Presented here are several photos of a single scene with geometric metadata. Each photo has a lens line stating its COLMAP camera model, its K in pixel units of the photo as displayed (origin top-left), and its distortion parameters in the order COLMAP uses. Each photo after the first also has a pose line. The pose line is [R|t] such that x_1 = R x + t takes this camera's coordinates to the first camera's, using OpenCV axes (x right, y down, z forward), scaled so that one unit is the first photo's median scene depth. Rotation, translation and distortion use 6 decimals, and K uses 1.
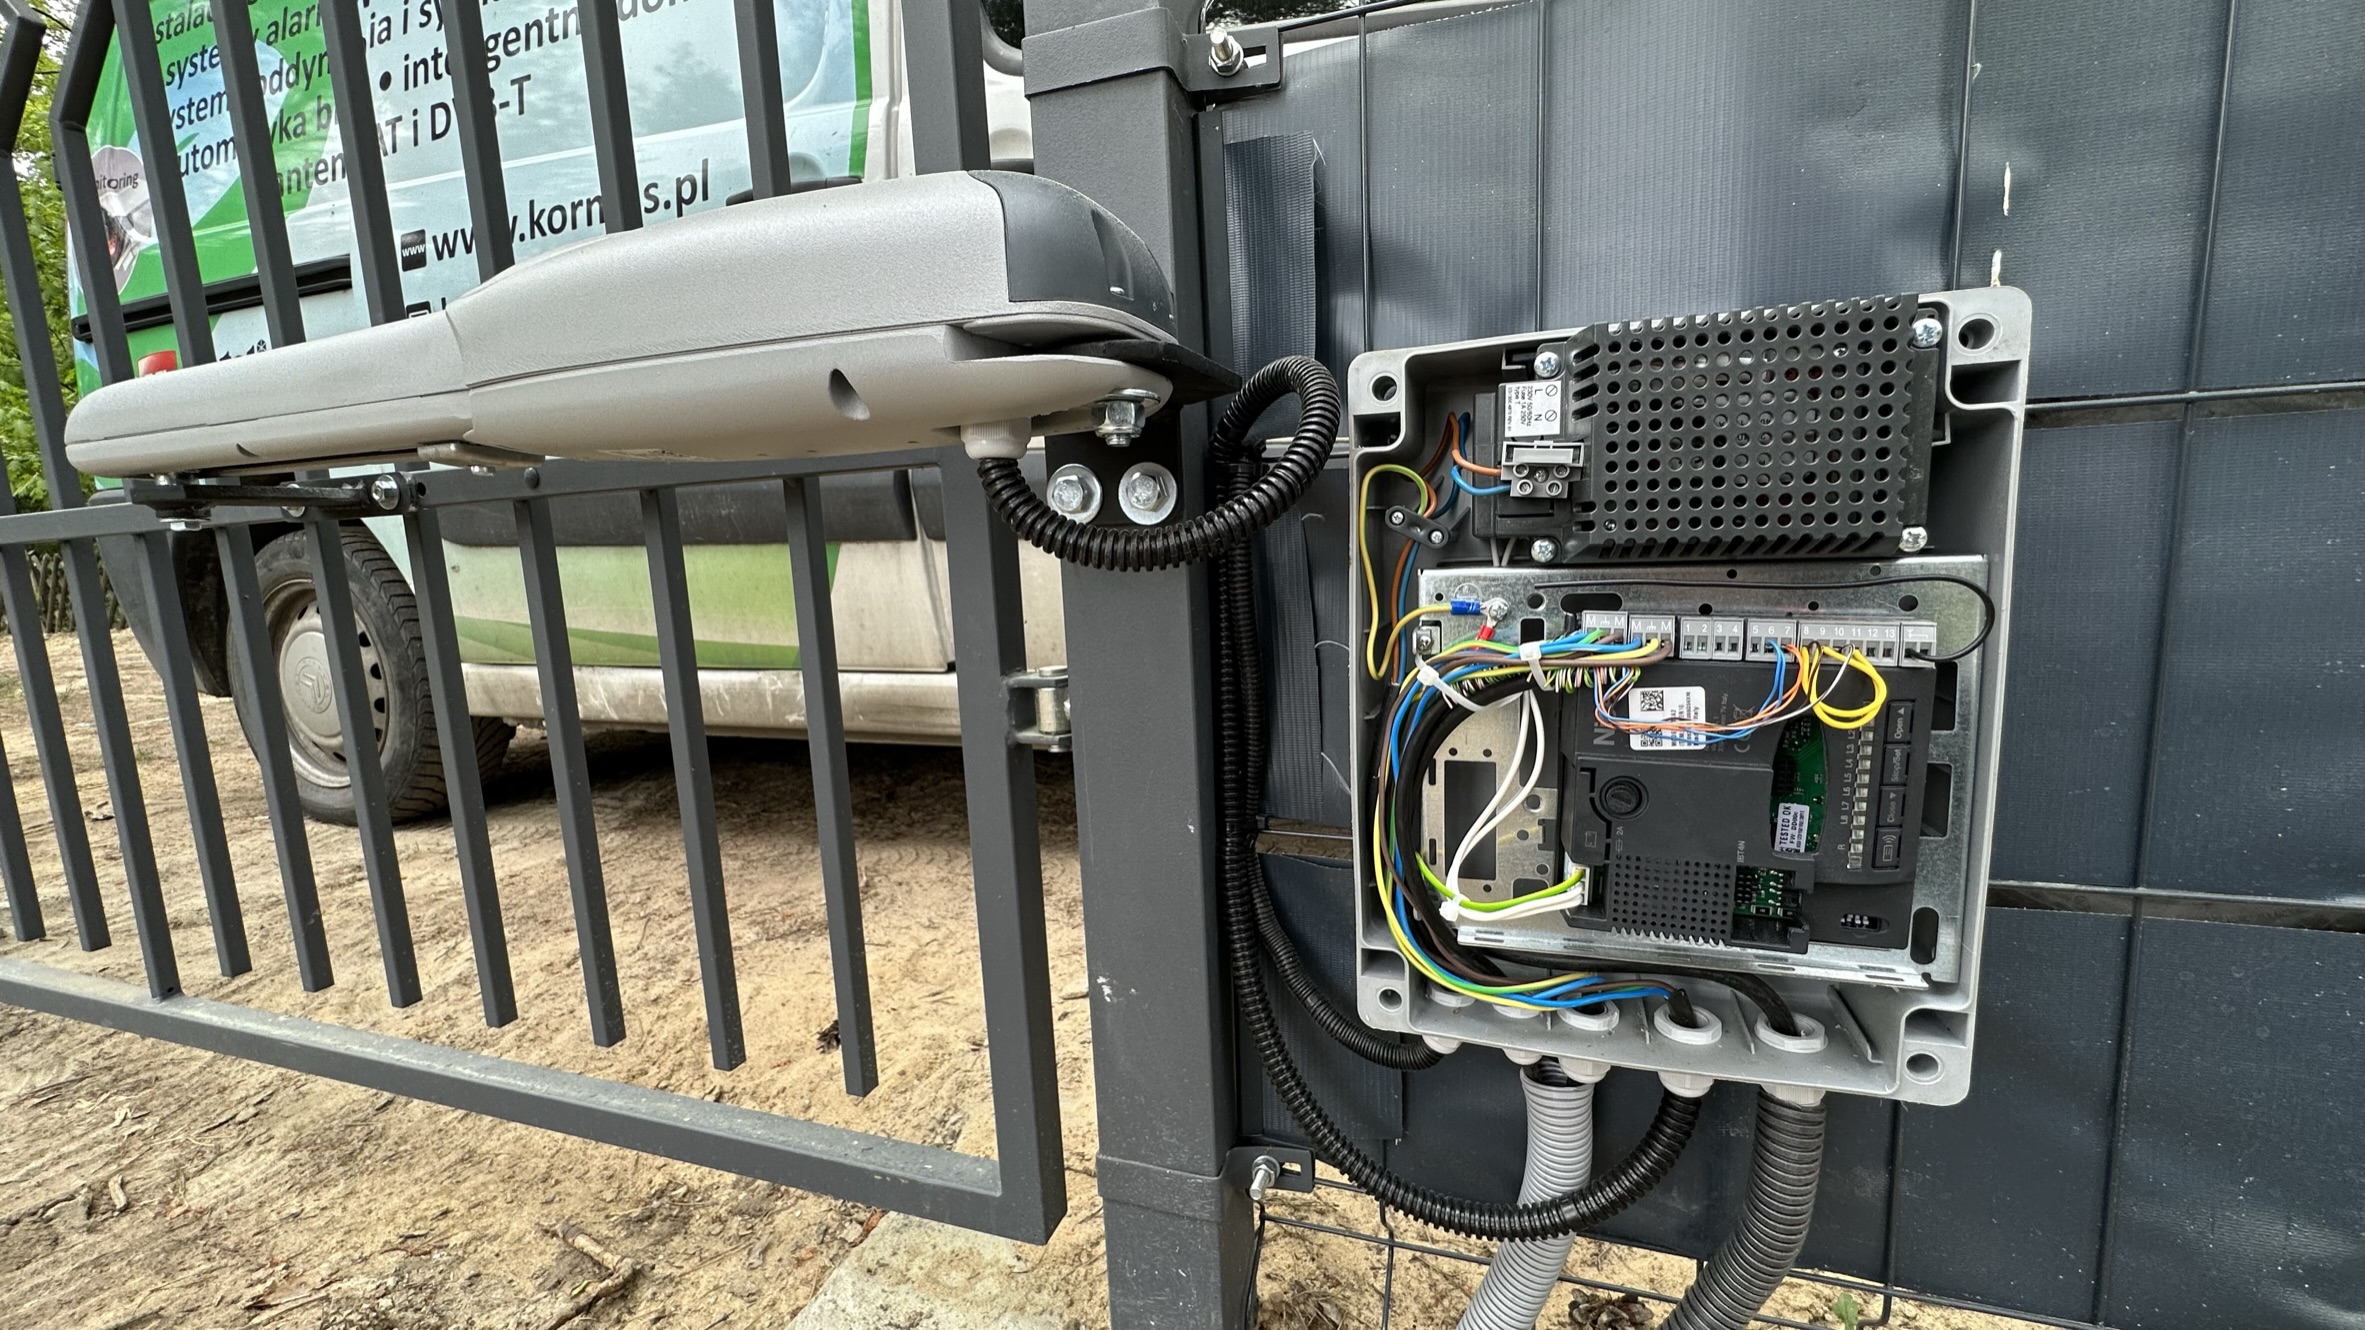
lens RADIAL K [[951.4, 0, 1182.5], [0, 951.4, 665.0], [0, 0, 1]] dist [-0.009174, 0.000286]
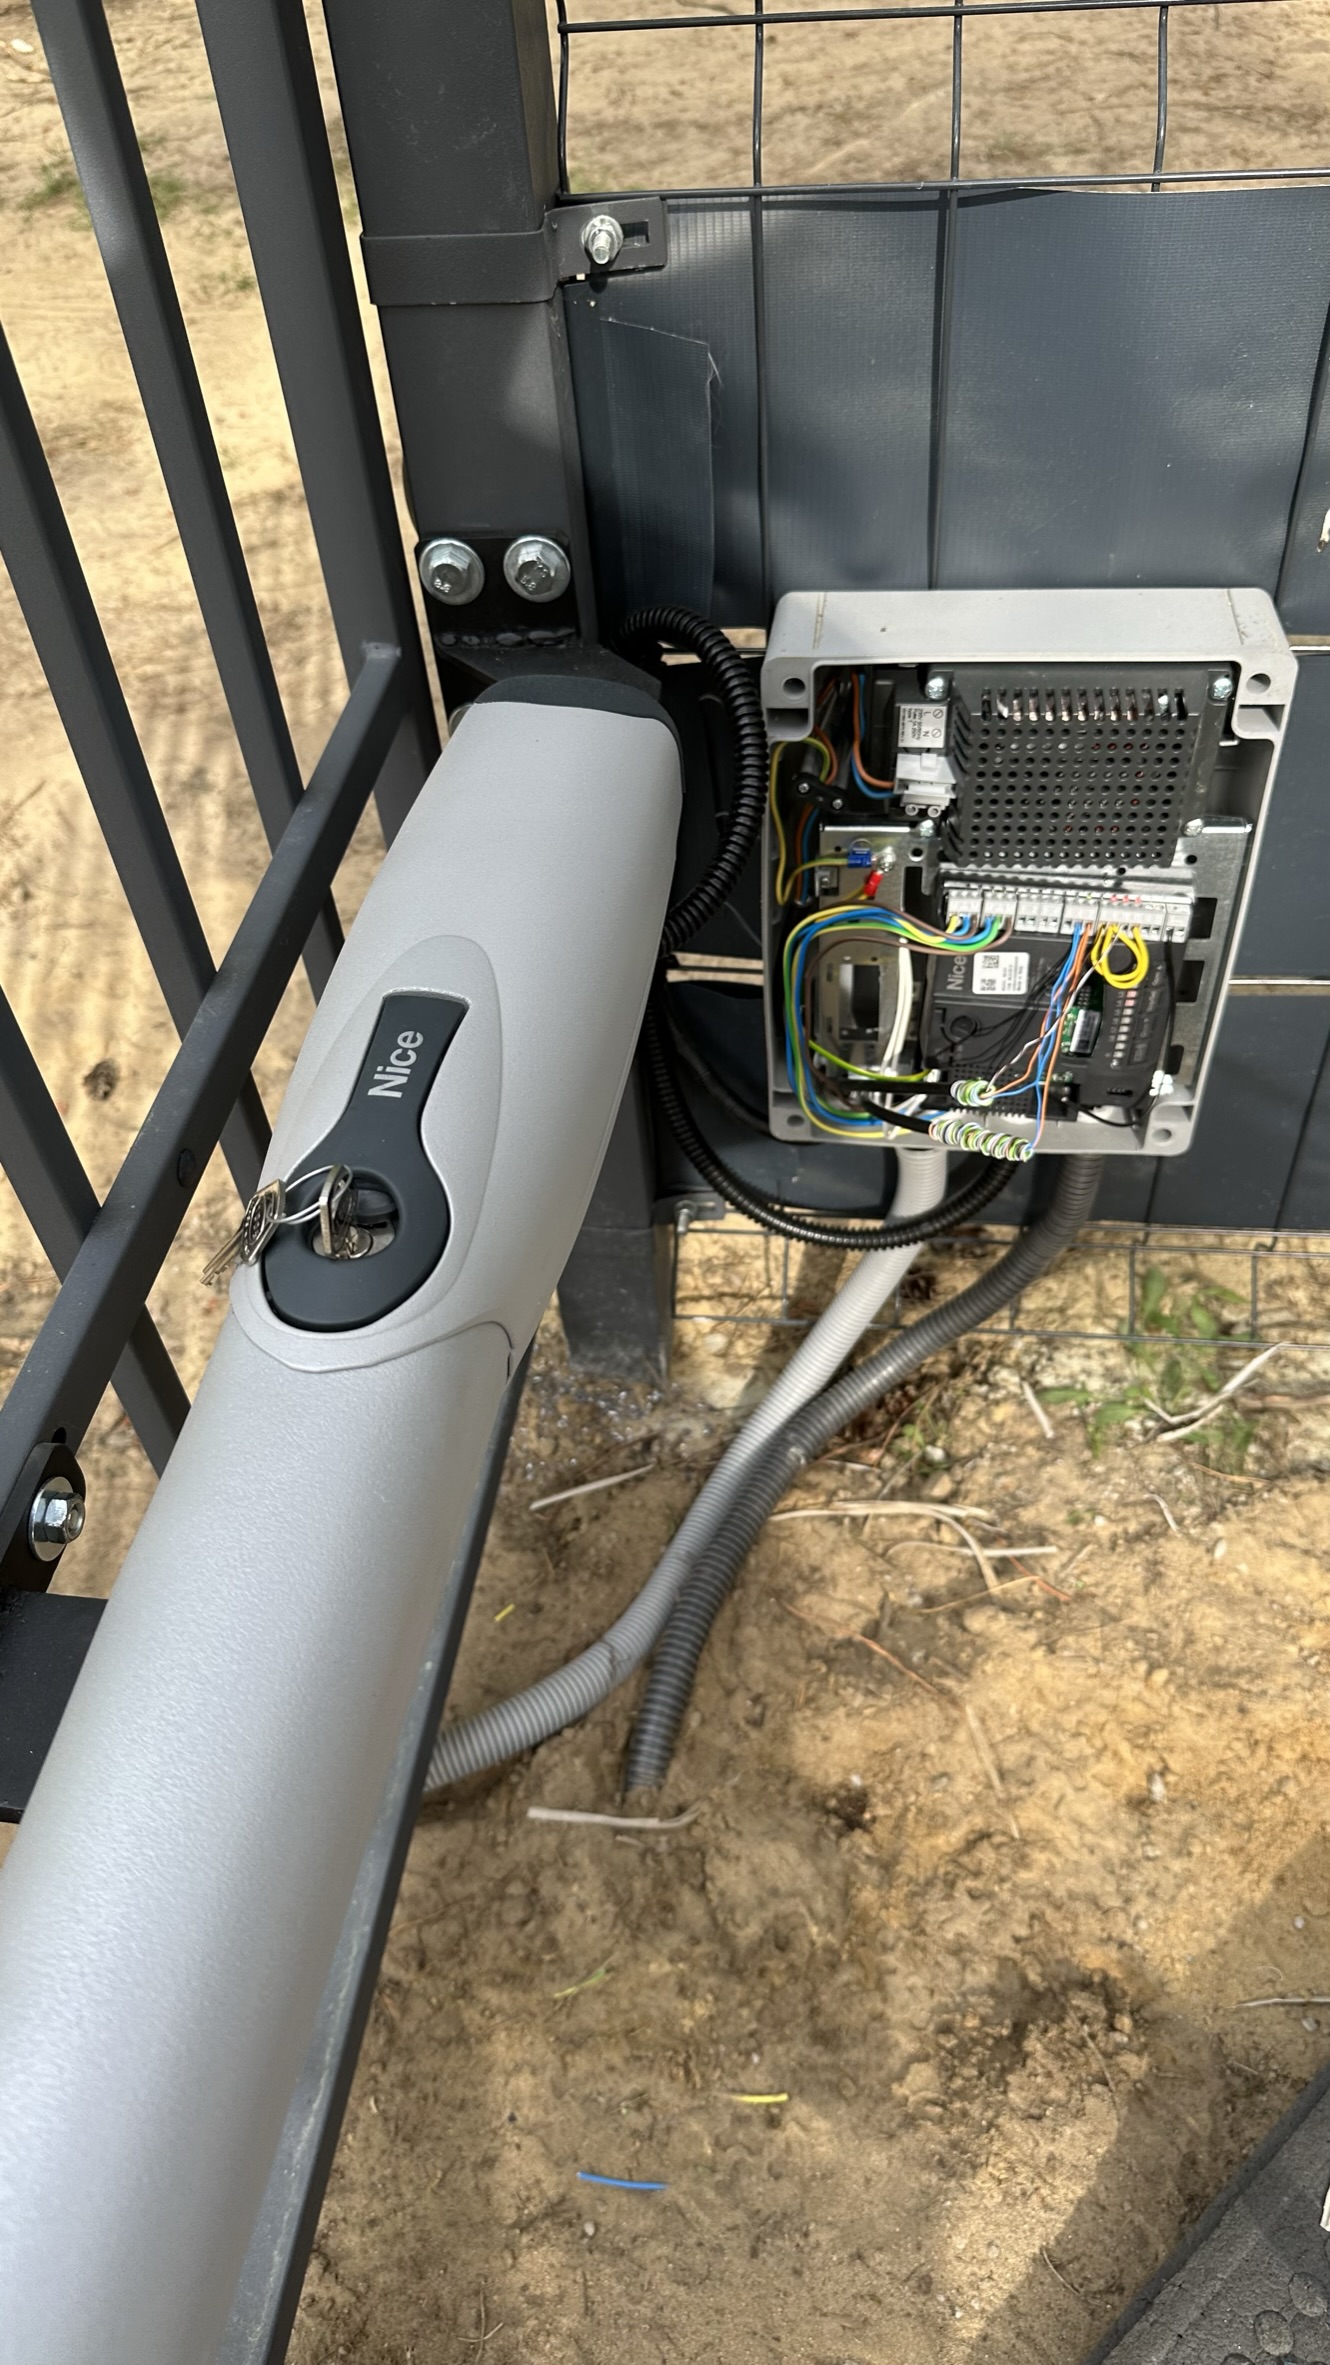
lens RADIAL K [[1731.8, 0, 665.0], [0, 1731.8, 1182.5], [0, 0, 1]] dist [0.002911, 0.001220]
pose [[0.977421, -0.160838, 0.137041, -0.316384], [0.044520, 0.790746, 0.610523, -1.129268], [-0.206560, -0.590637, 0.780052, -0.914832]]
